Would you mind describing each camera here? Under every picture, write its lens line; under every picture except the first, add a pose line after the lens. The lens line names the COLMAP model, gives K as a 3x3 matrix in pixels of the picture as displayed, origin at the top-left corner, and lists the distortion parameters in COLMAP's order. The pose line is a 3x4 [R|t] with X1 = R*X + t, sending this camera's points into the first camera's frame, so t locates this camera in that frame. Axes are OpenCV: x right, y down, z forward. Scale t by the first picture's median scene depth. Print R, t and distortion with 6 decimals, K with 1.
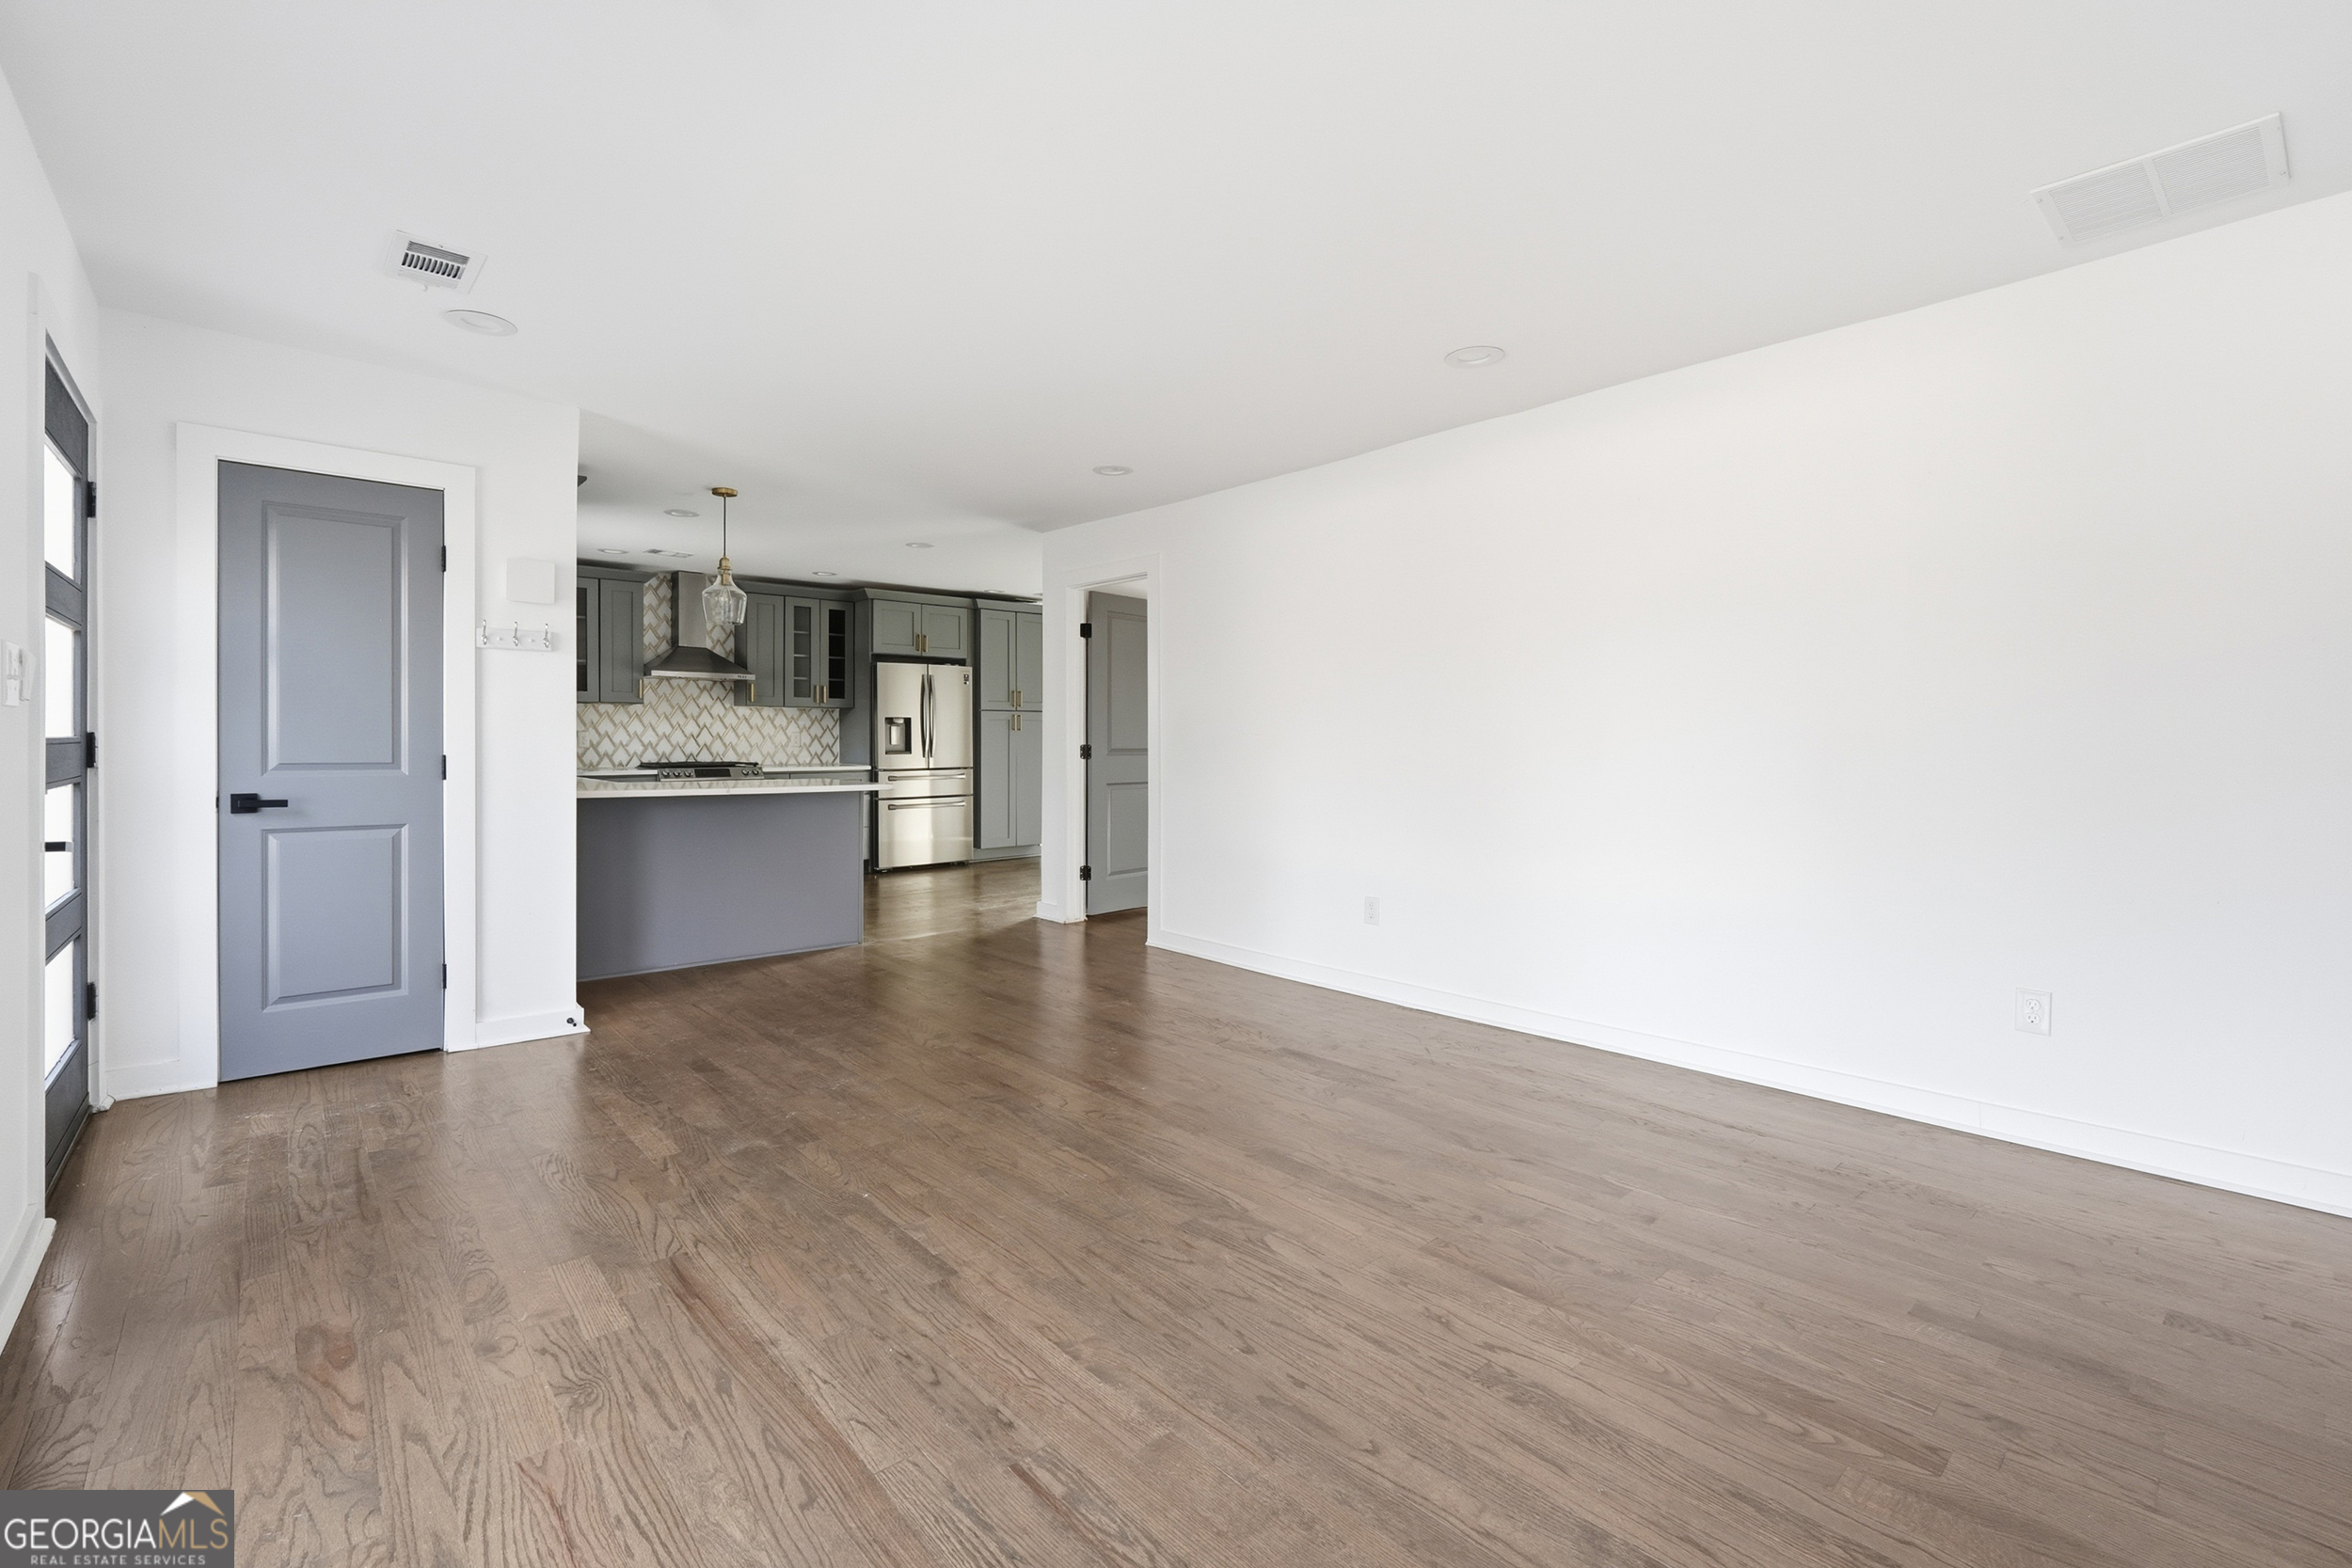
lens RADIAL K [[1003.8, 0, 1166.9], [0, 1003.8, 753.2], [0, 0, 1]] dist [-0.010723, 0.000747]
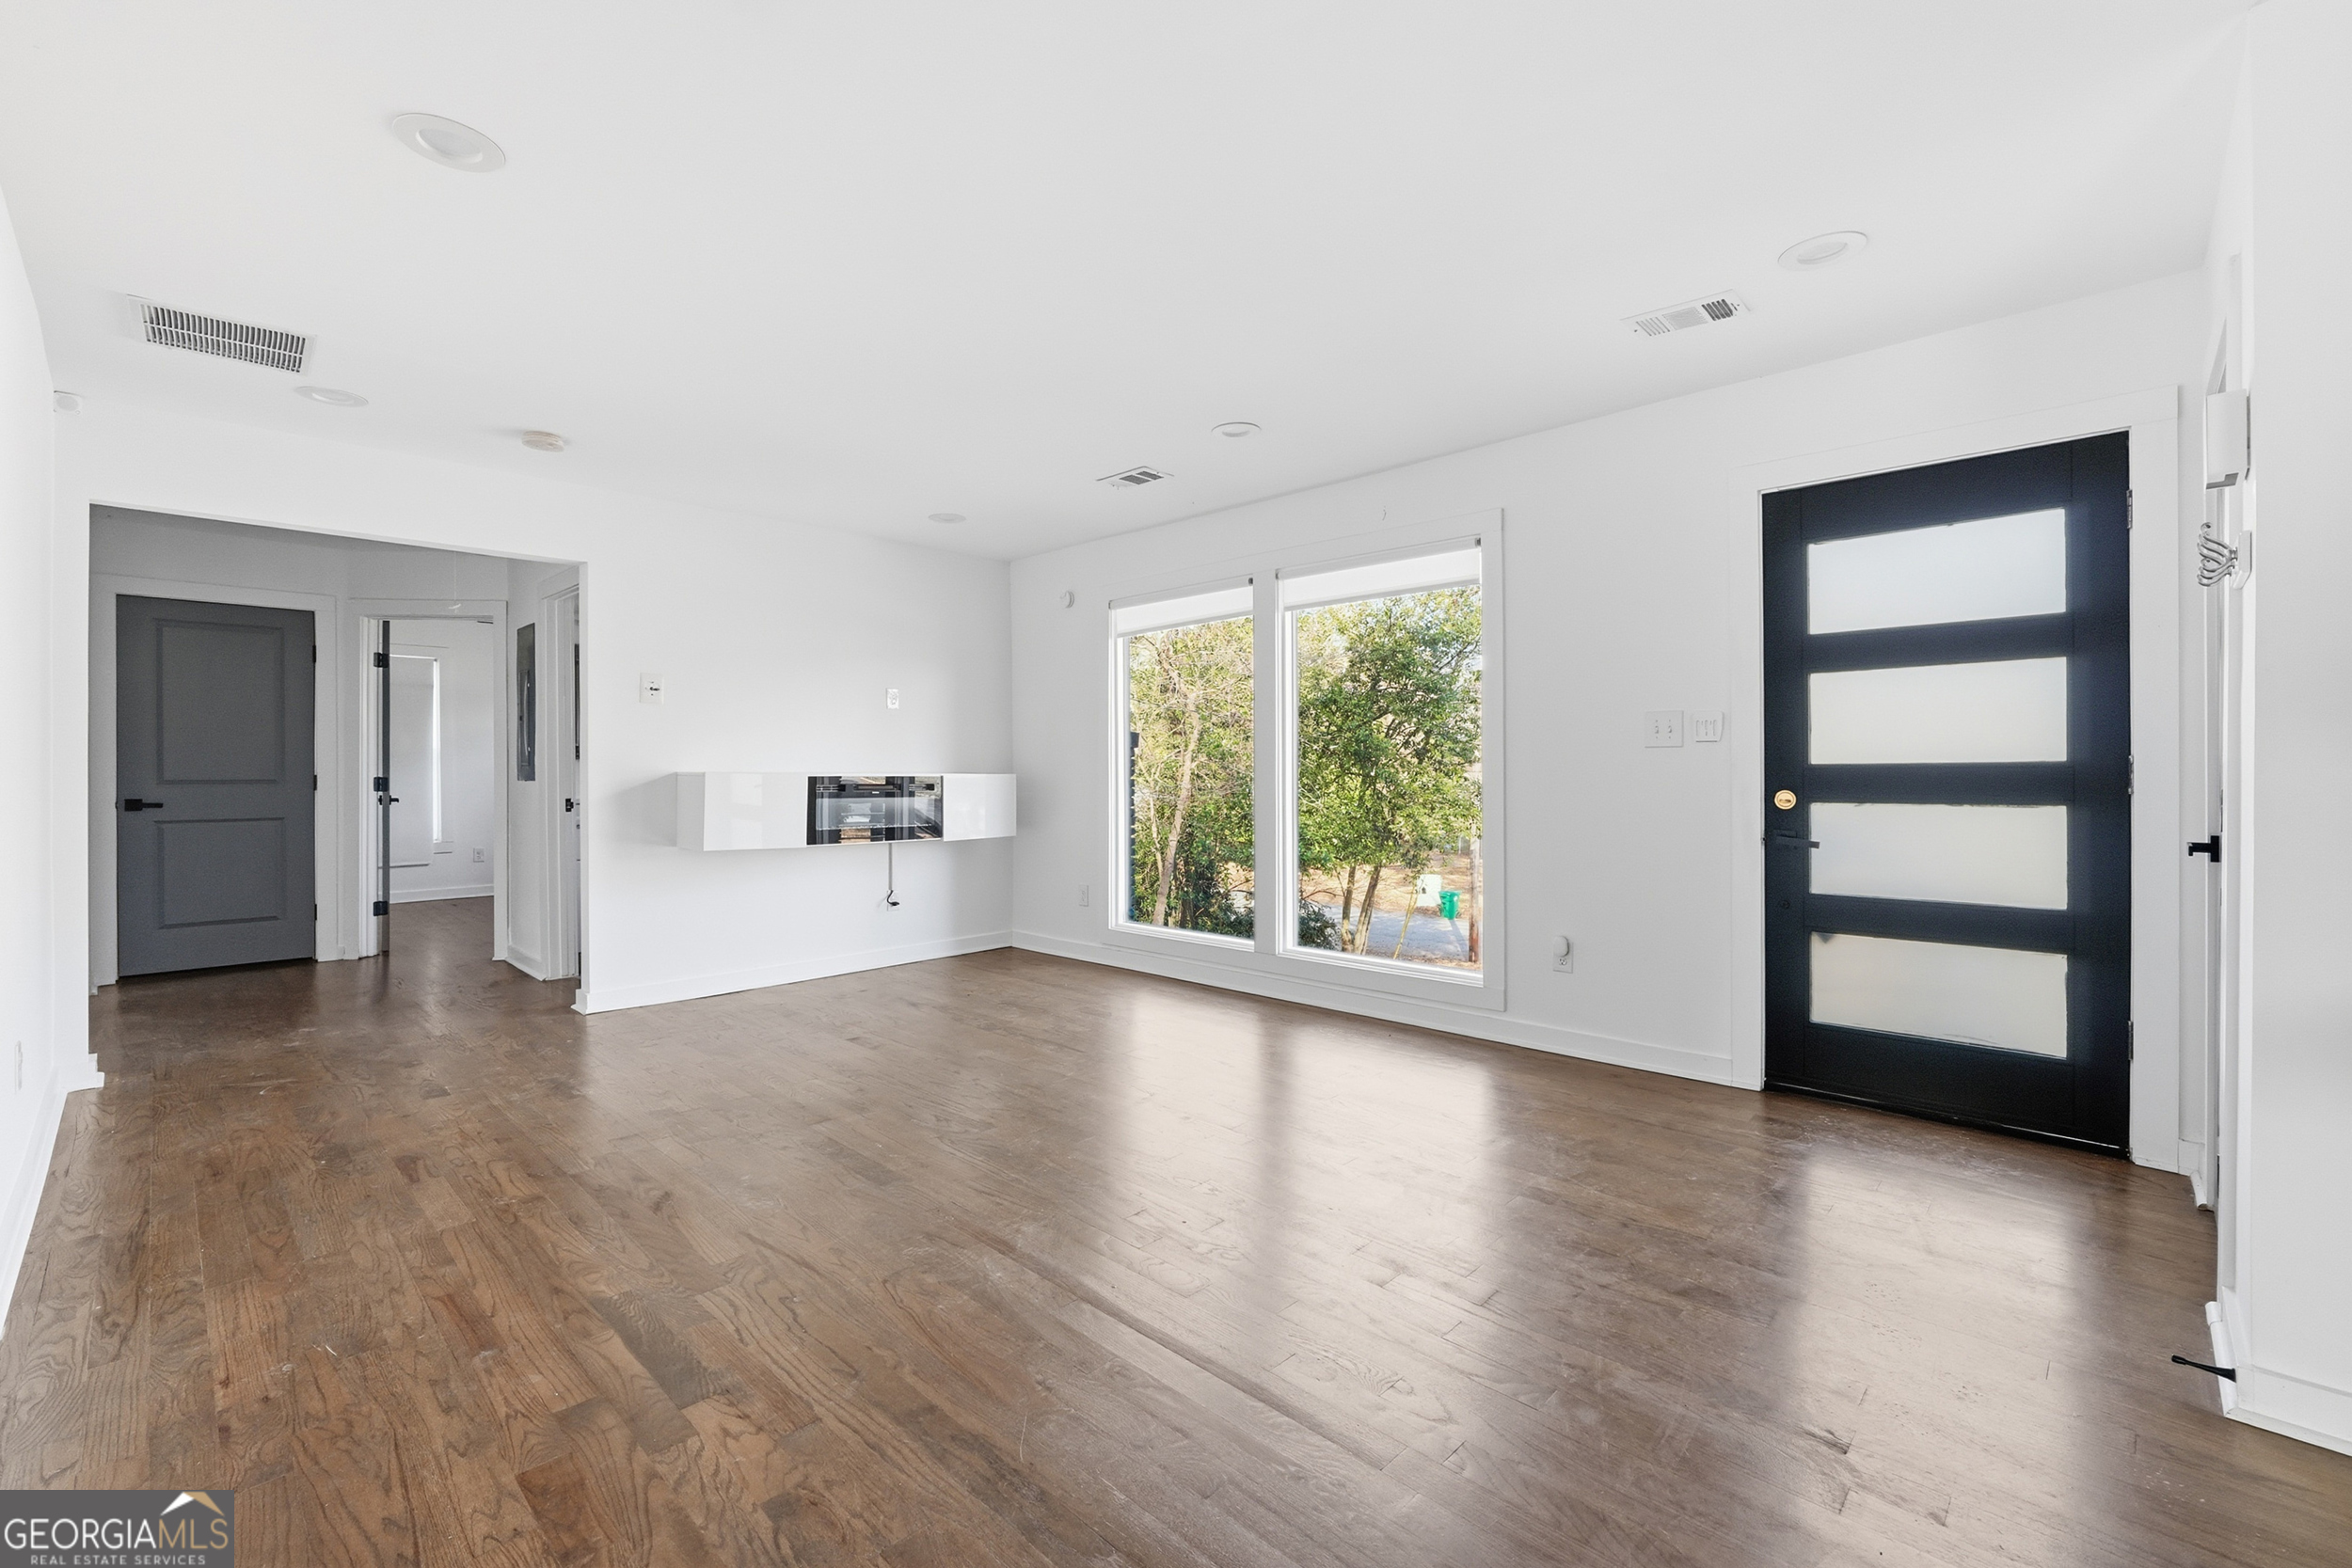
lens RADIAL K [[1003.8, 0, 1168.7], [0, 1003.8, 768.8], [0, 0, 1]] dist [-0.010723, 0.000747]
pose [[-0.997780, 0.001558, -0.066573, -0.058855], [0.000875, 0.999947, 0.010291, -0.010410], [0.066586, 0.010210, -0.997728, 1.042126]]
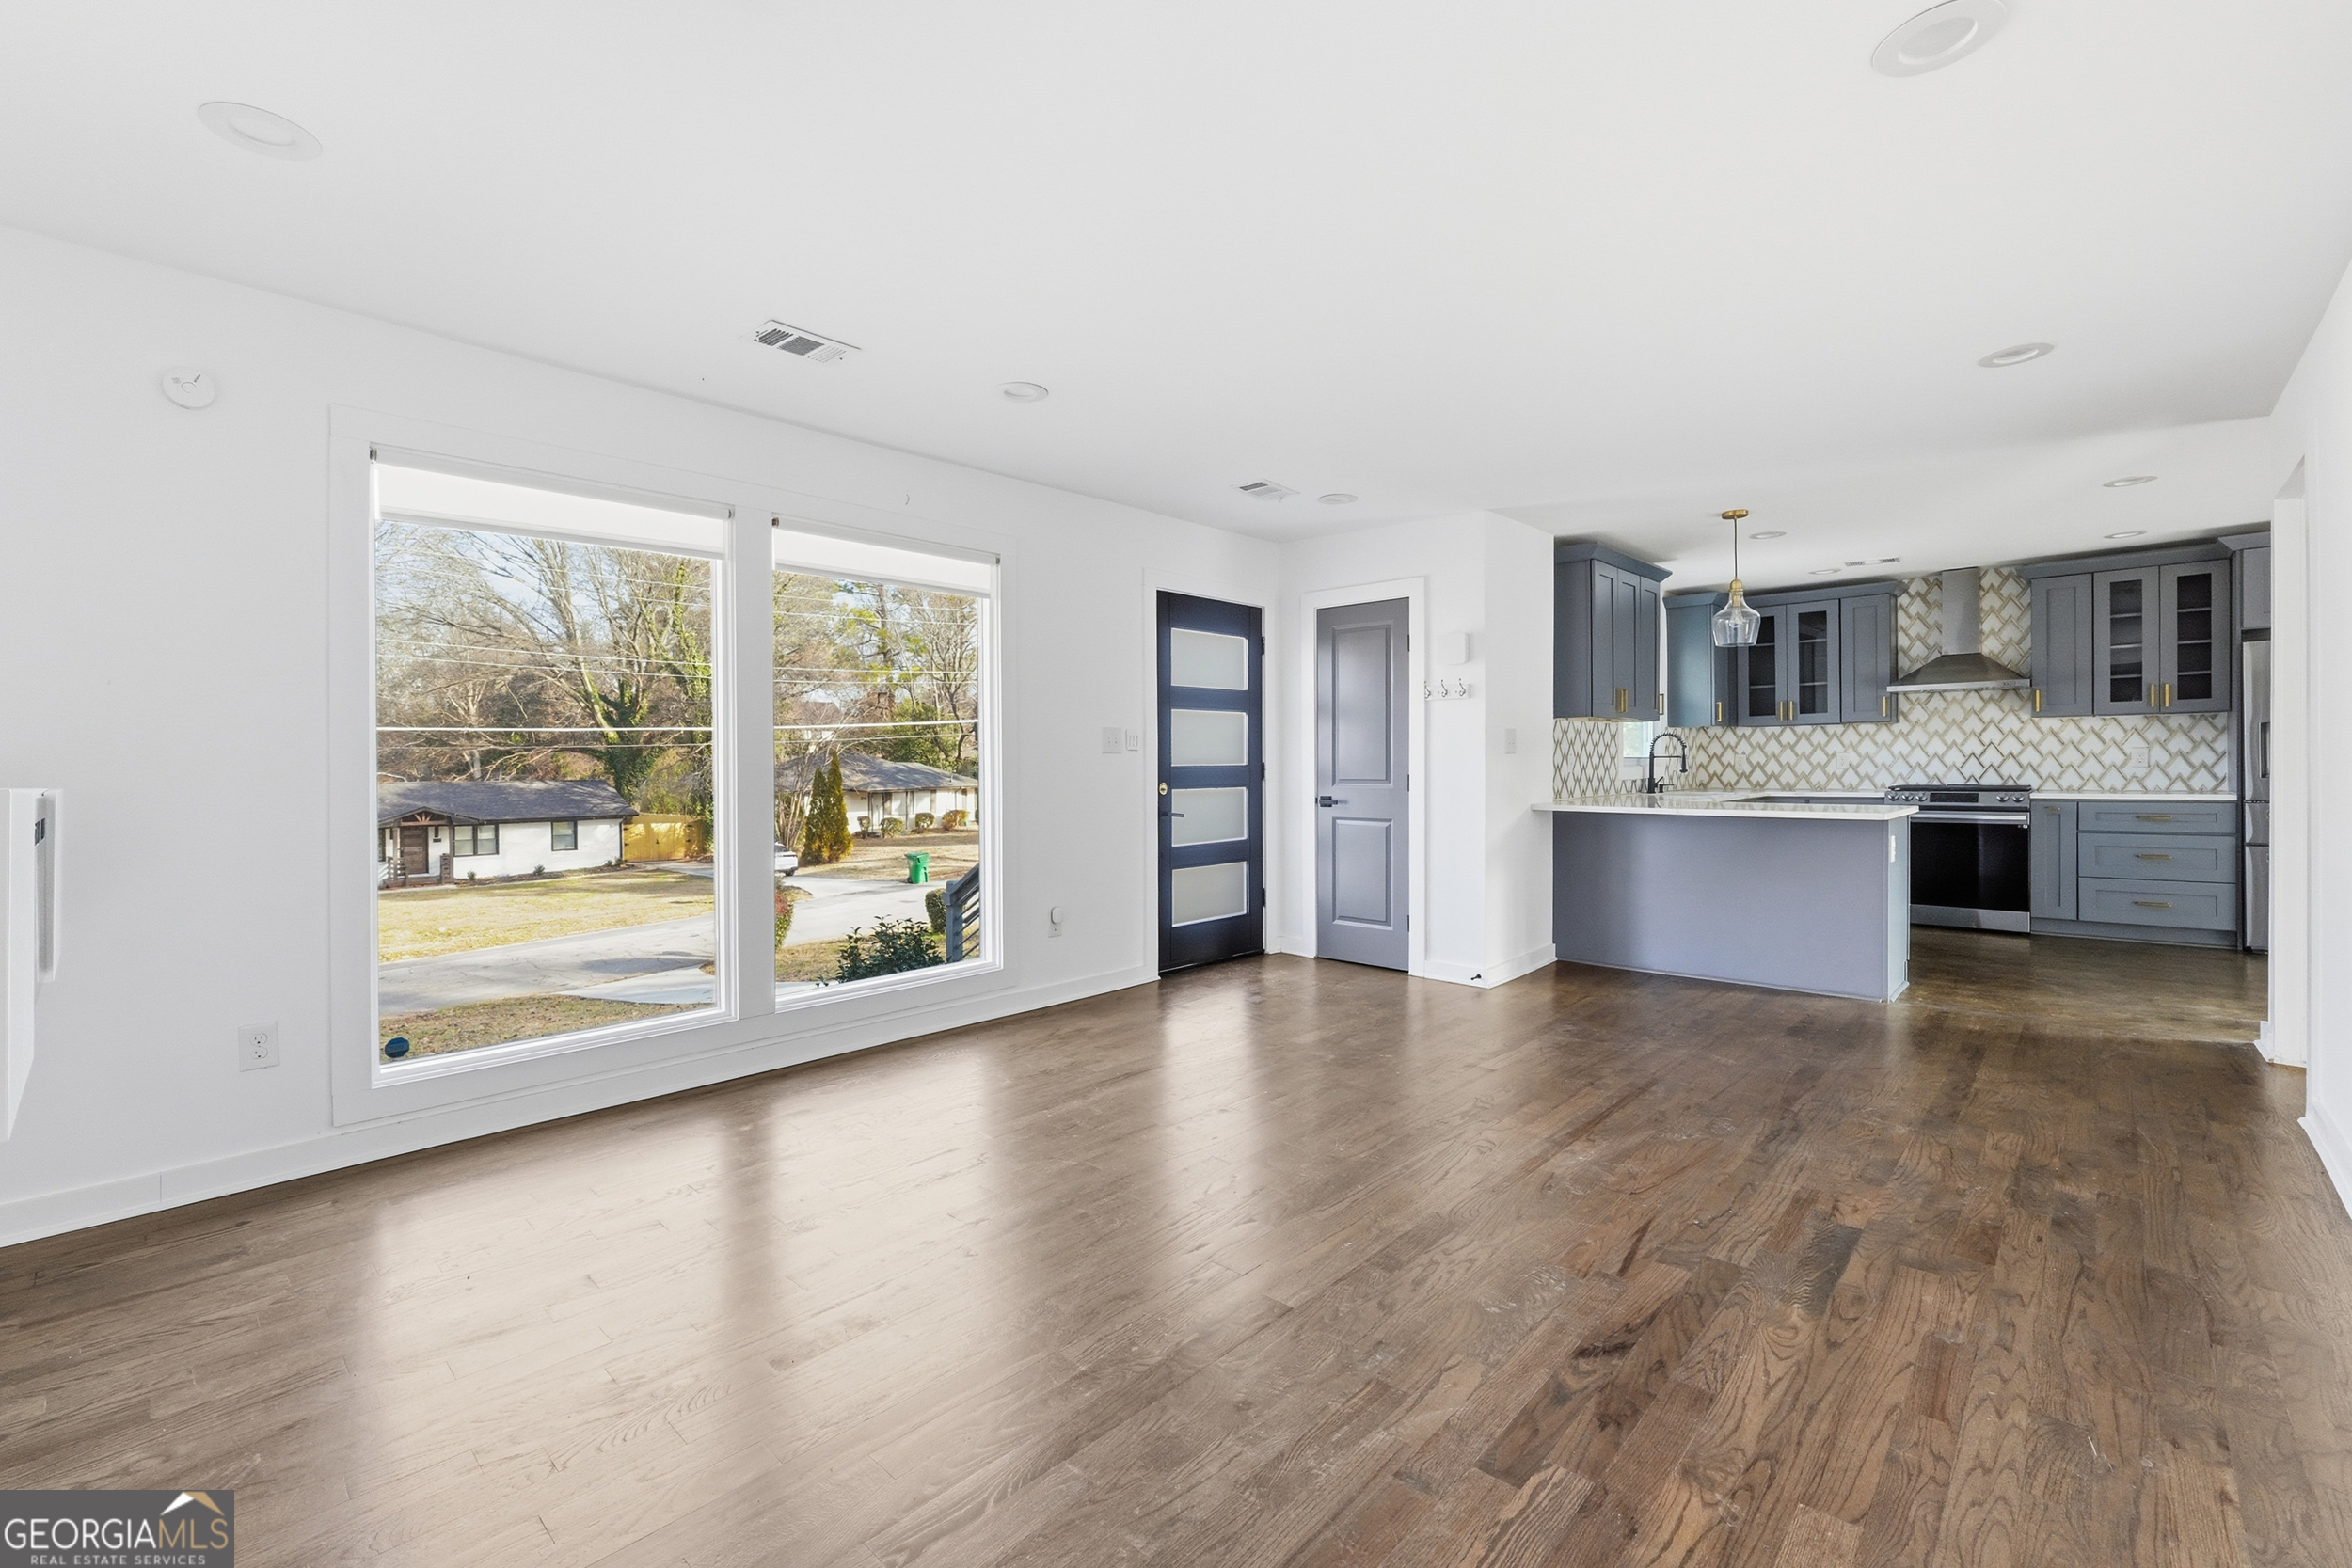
lens RADIAL K [[1003.8, 0, 1177.7], [0, 1003.8, 765.8], [0, 0, 1]] dist [-0.010723, 0.000747]
pose [[0.096519, -0.005674, -0.995315, 0.502292], [-0.003438, 0.999976, -0.006034, -0.000204], [0.995325, 0.004004, 0.096497, 0.348815]]
